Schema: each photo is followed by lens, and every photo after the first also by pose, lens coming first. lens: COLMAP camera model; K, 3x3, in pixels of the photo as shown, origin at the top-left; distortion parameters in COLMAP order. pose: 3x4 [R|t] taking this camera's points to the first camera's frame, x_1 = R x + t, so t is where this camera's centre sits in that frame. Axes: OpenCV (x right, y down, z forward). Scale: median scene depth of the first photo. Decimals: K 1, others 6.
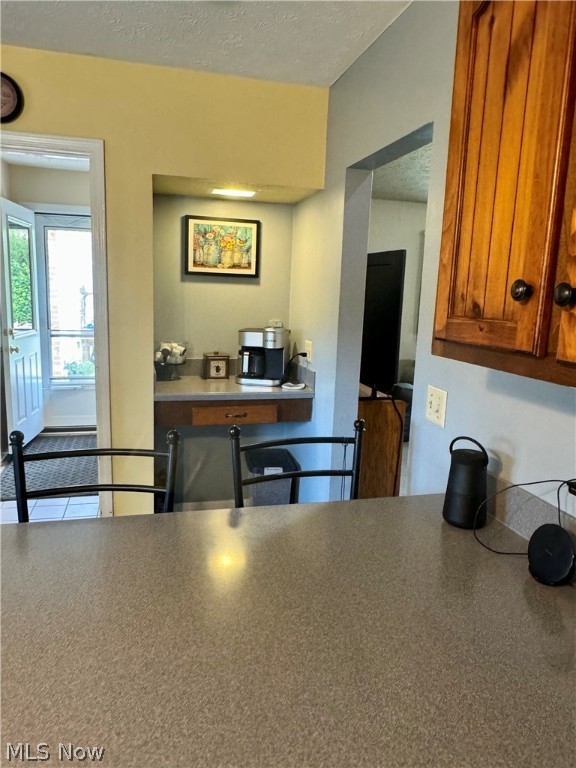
lens RADIAL K [[538.0, 0, 288.0], [0, 538.0, 384.0], [0, 0, 1]] dist [-0.003074, -0.000062]
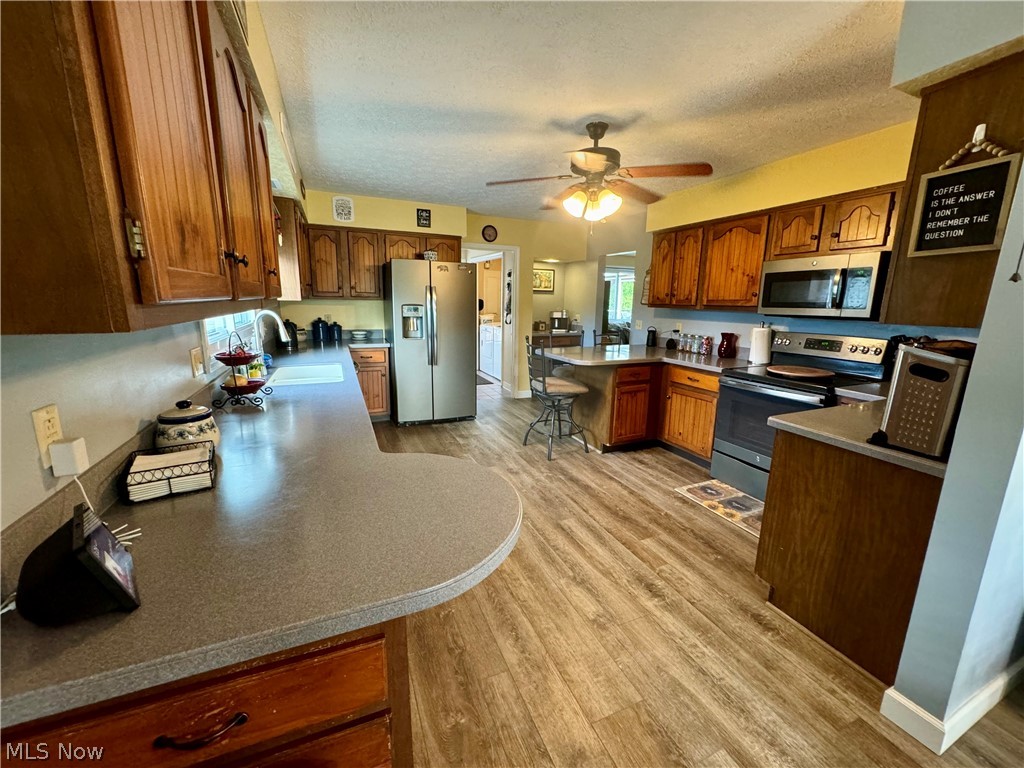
lens RADIAL K [[404.7, 0, 512.0], [0, 404.7, 384.0], [0, 0, 1]] dist [0.000830, 0.000045]
pose [[0.987651, -0.030904, 0.153589, -0.629637], [0.026262, 0.999138, 0.032162, 0.199922], [-0.154451, -0.027731, 0.987611, -1.020143]]
